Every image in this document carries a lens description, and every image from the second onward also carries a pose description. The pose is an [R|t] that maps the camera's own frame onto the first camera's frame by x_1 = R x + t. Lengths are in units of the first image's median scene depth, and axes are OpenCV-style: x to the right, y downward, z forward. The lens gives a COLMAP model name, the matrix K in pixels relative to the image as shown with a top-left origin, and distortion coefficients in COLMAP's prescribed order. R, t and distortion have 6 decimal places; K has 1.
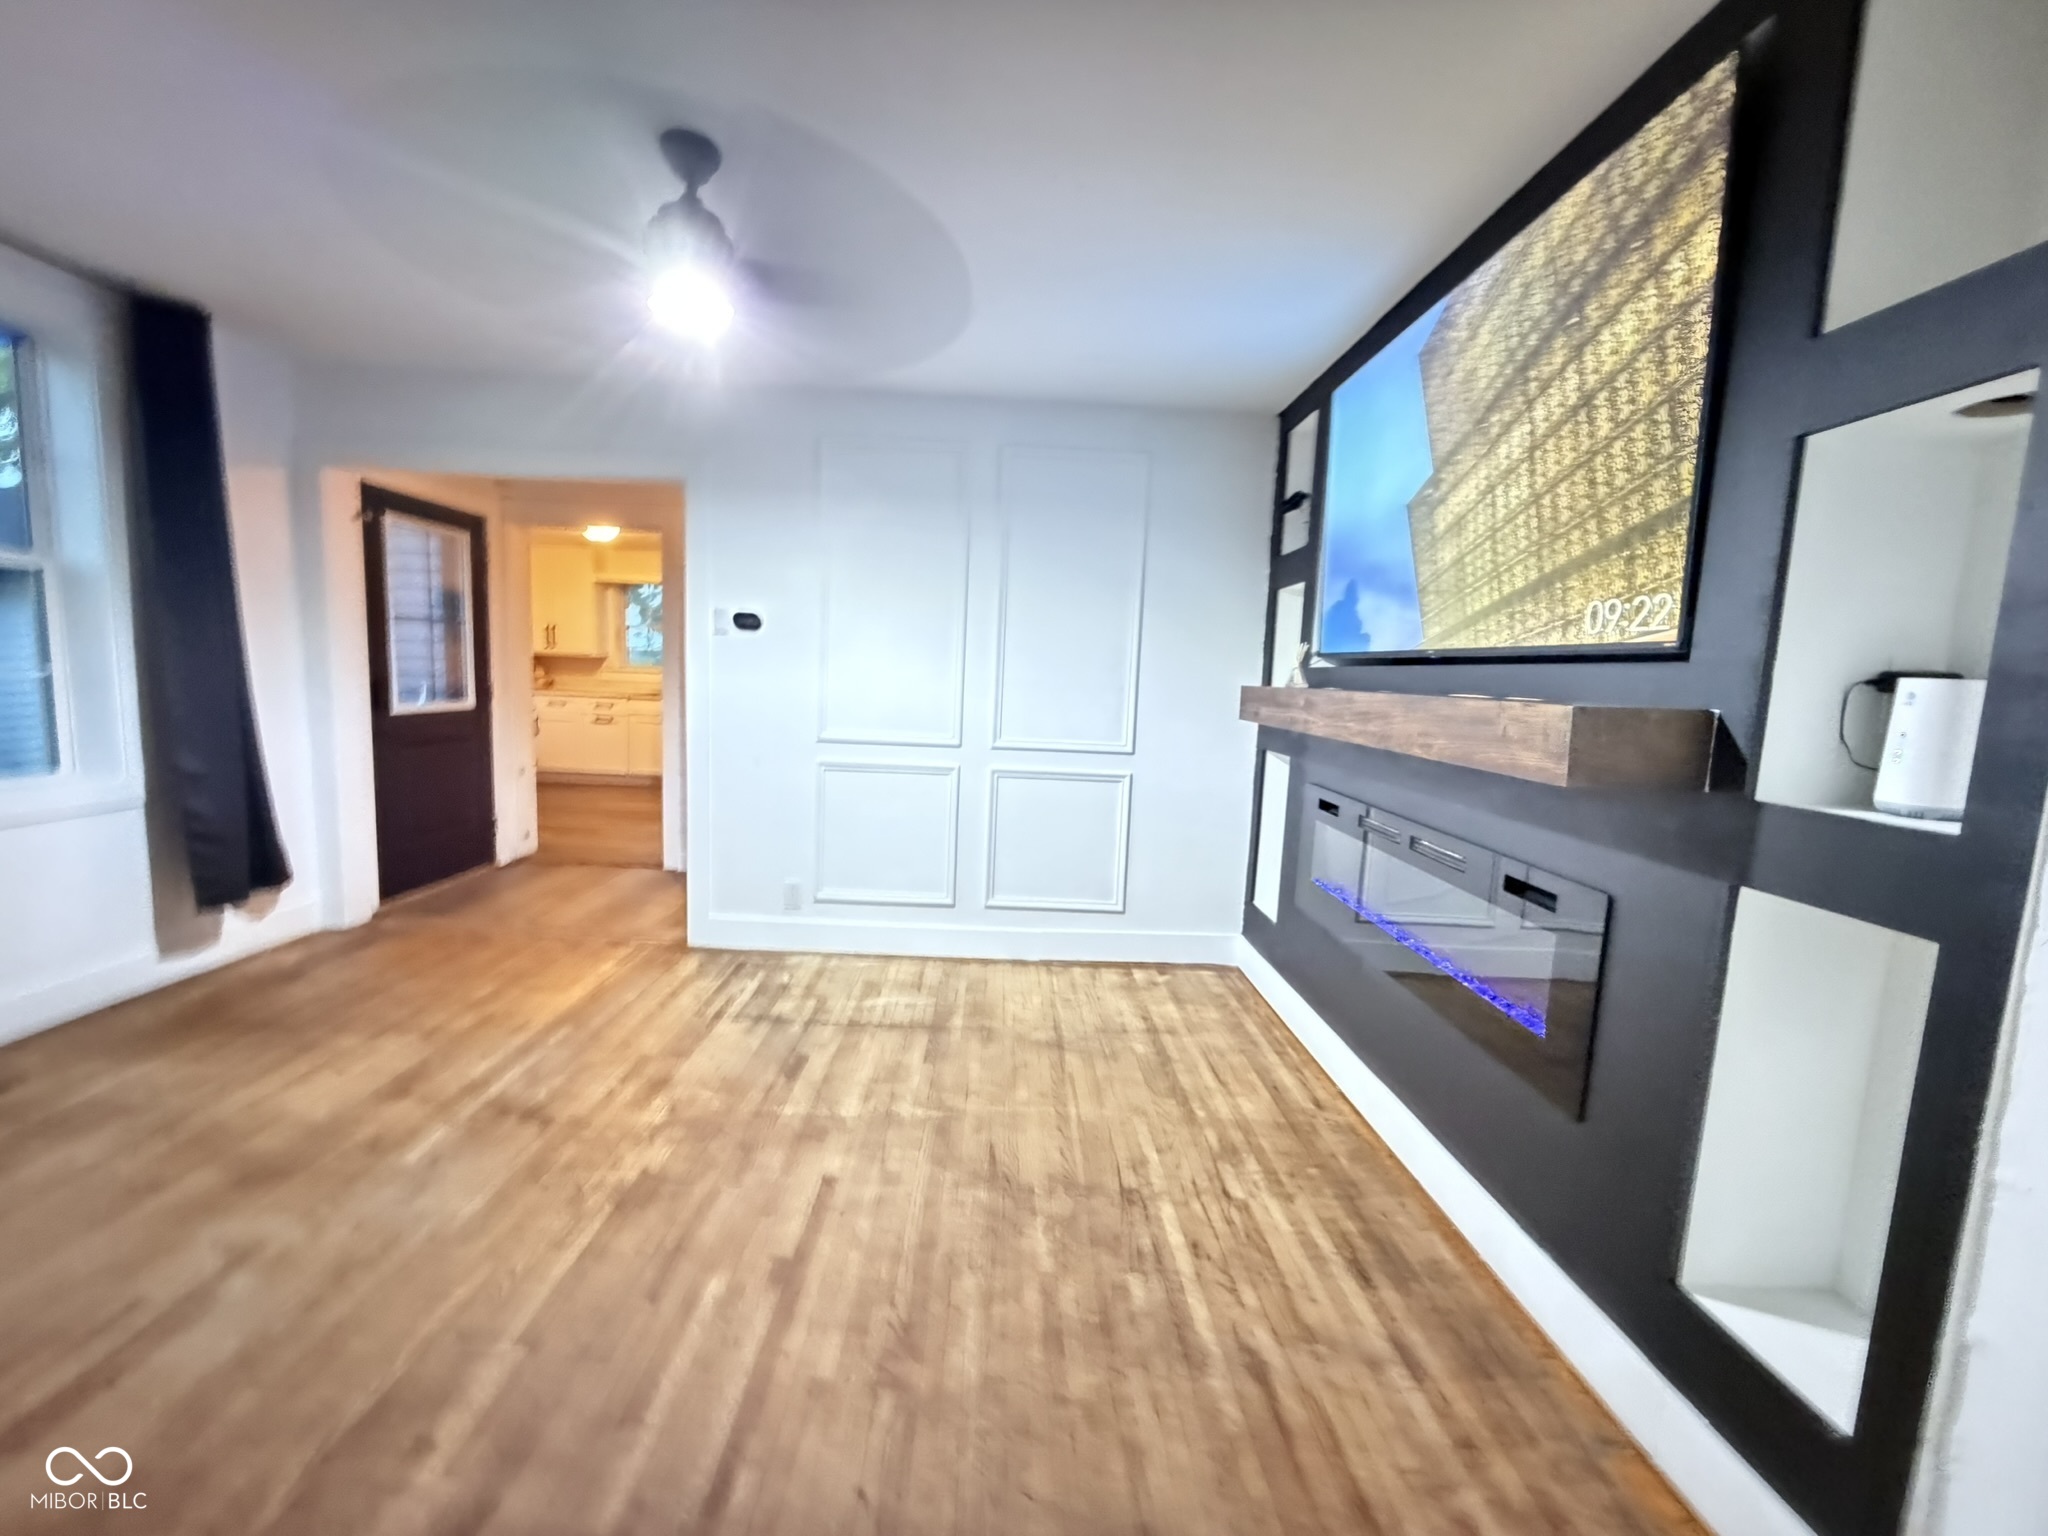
lens RADIAL K [[822.7, 0, 1019.5], [0, 822.7, 765.9], [0, 0, 1]] dist [-0.003513, 0.001992]
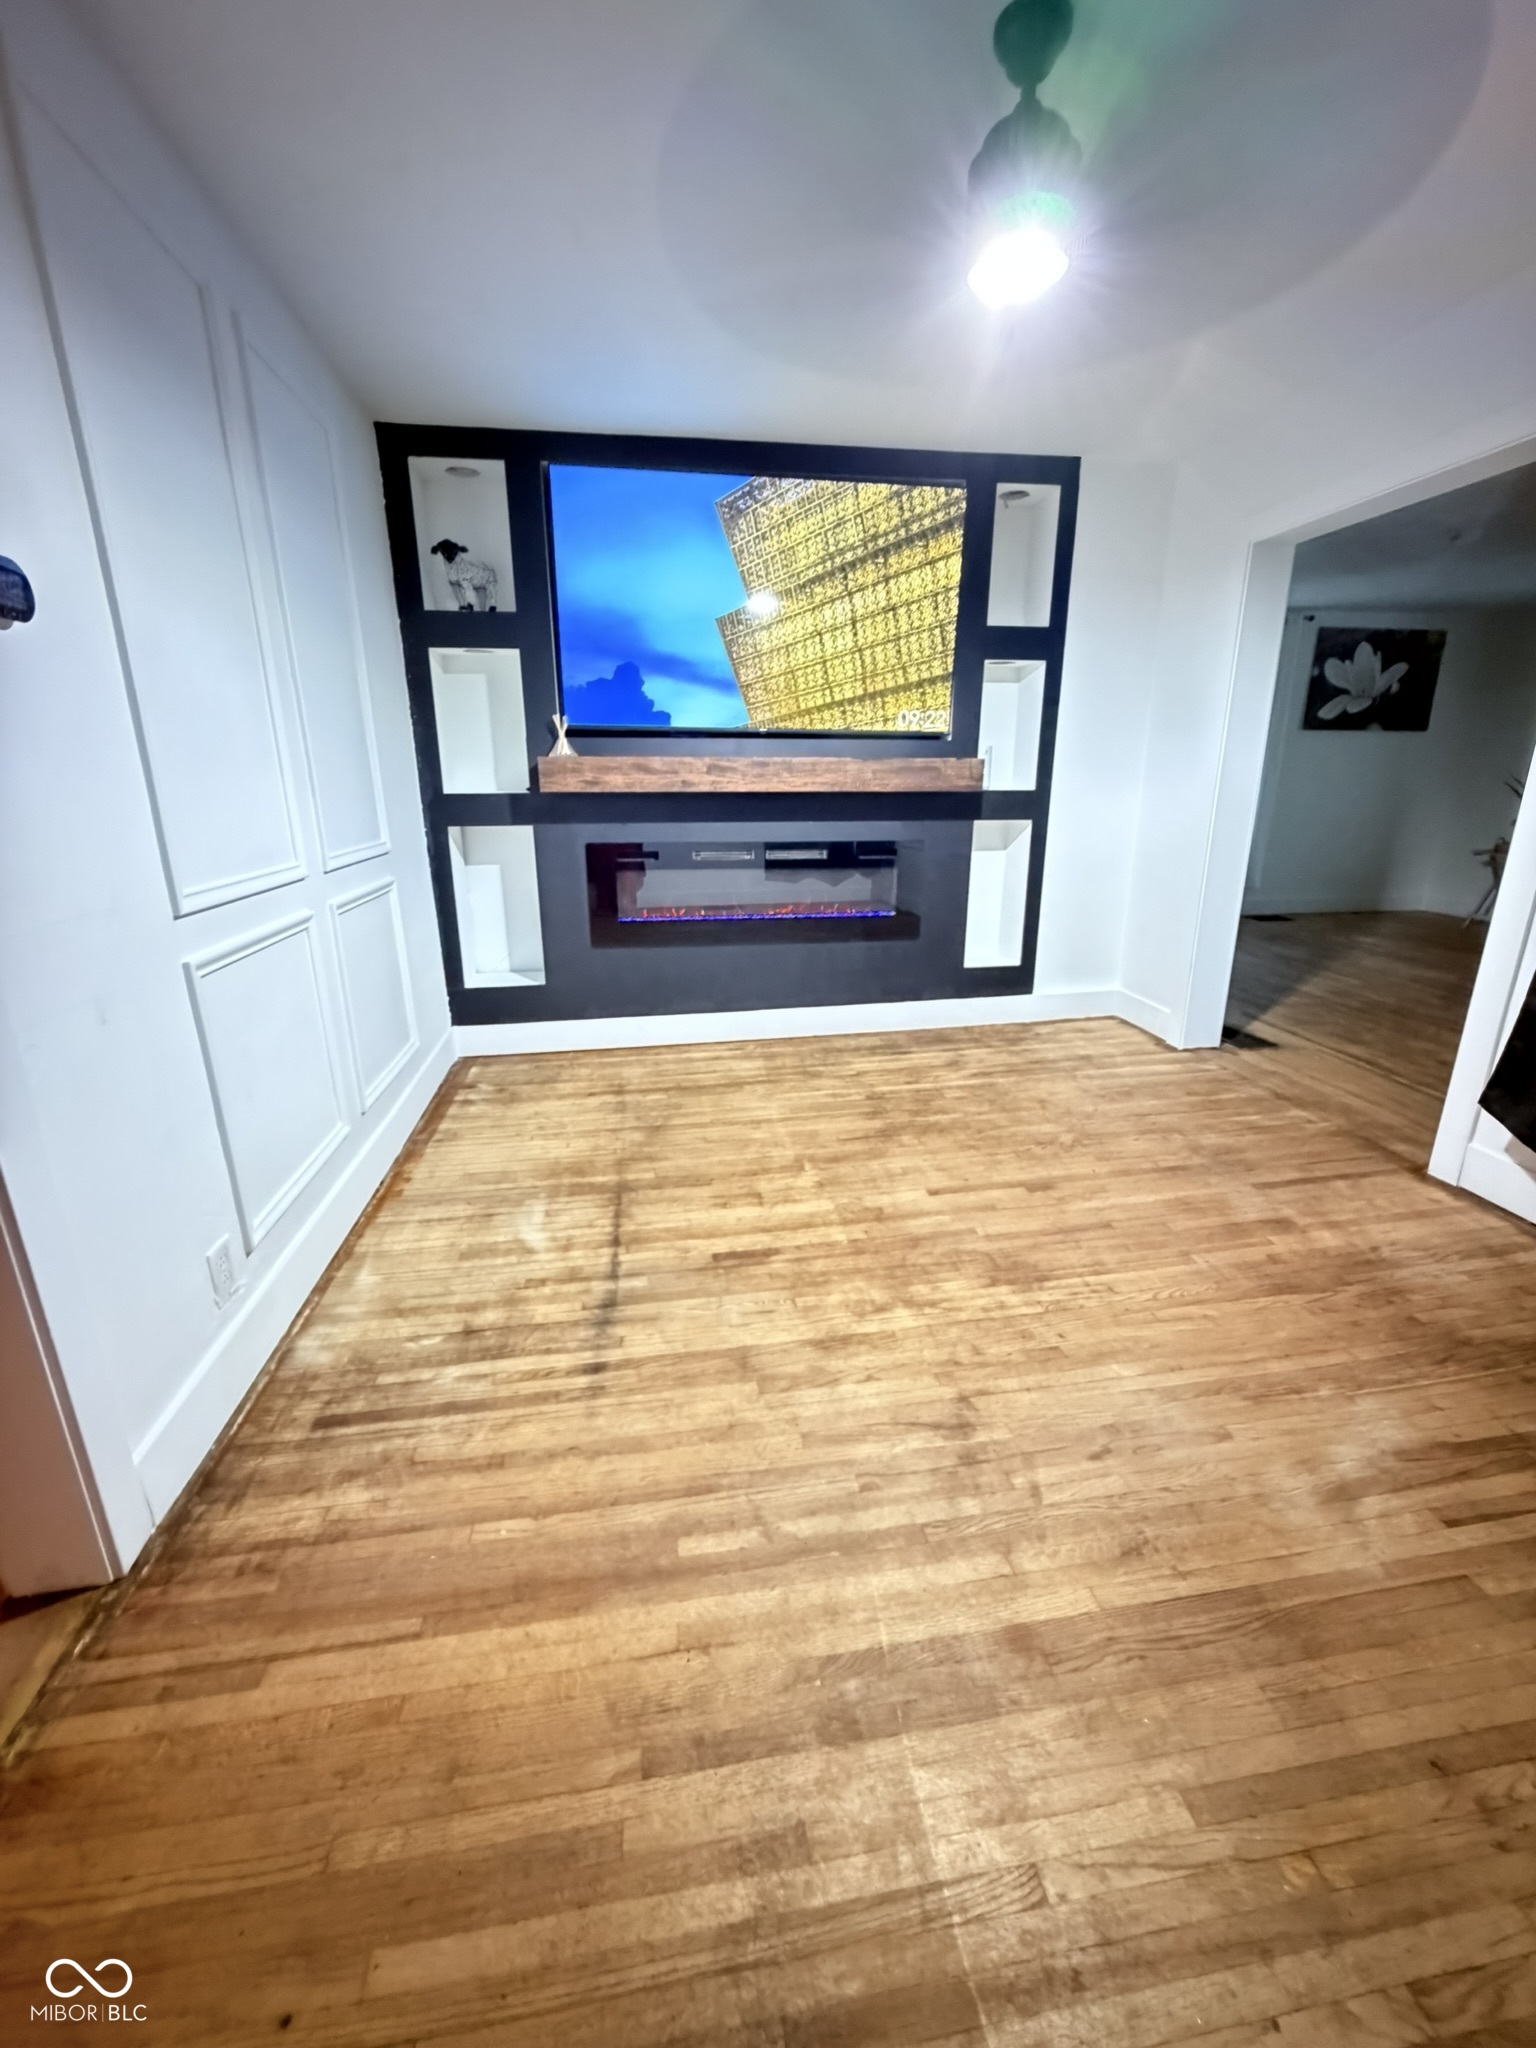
lens RADIAL K [[822.7, 0, 771.2], [0, 822.7, 1016.8], [0, 0, 1]] dist [-0.003513, 0.001992]
pose [[-0.136868, -0.323150, 0.936398, -1.340508], [0.106595, 0.935000, 0.338248, -0.181052], [-0.984837, 0.146111, -0.093525, 1.411019]]
